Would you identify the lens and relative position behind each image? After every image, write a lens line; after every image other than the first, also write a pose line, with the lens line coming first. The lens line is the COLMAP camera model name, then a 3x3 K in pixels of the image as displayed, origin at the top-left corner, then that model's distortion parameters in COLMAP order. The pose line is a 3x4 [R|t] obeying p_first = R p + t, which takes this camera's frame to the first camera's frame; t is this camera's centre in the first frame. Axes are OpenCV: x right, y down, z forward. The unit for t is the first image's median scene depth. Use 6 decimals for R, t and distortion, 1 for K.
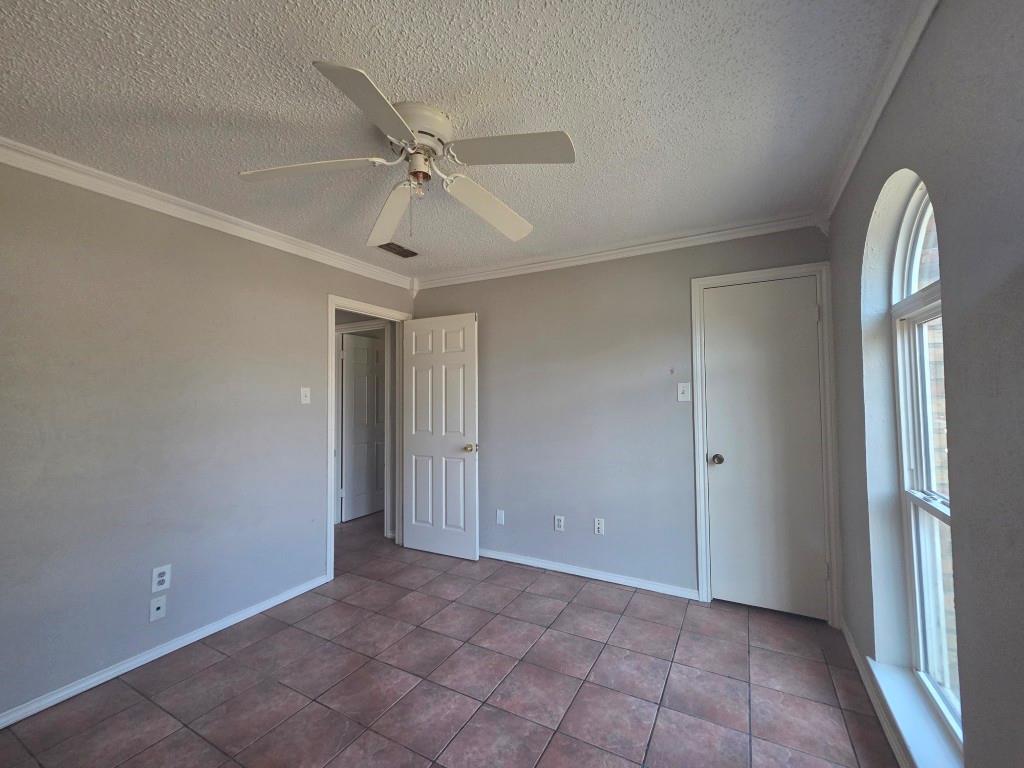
lens RADIAL K [[419.8, 0, 515.5], [0, 419.8, 379.7], [0, 0, 1]] dist [0.002755, -0.000463]
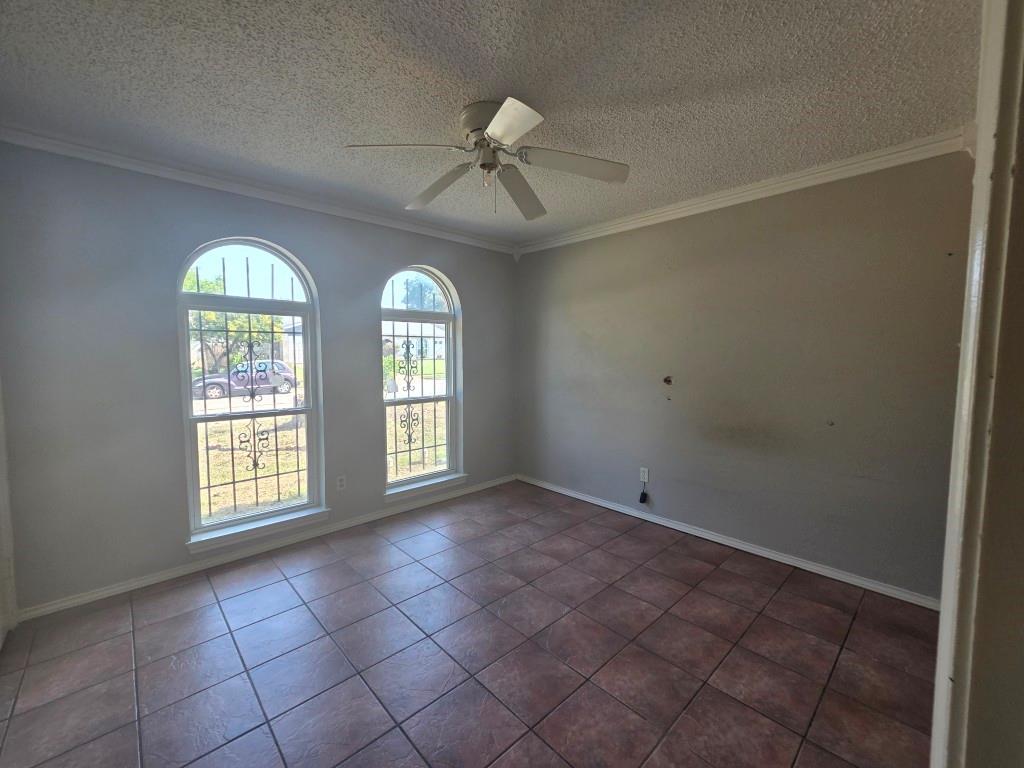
lens RADIAL K [[419.8, 0, 512.0], [0, 419.8, 380.4], [0, 0, 1]] dist [0.002755, -0.000463]
pose [[-0.947730, -0.017942, 0.318568, -0.545341], [-0.005482, 0.999186, 0.039964, 0.058715], [-0.319026, 0.036129, -0.947057, 1.725500]]
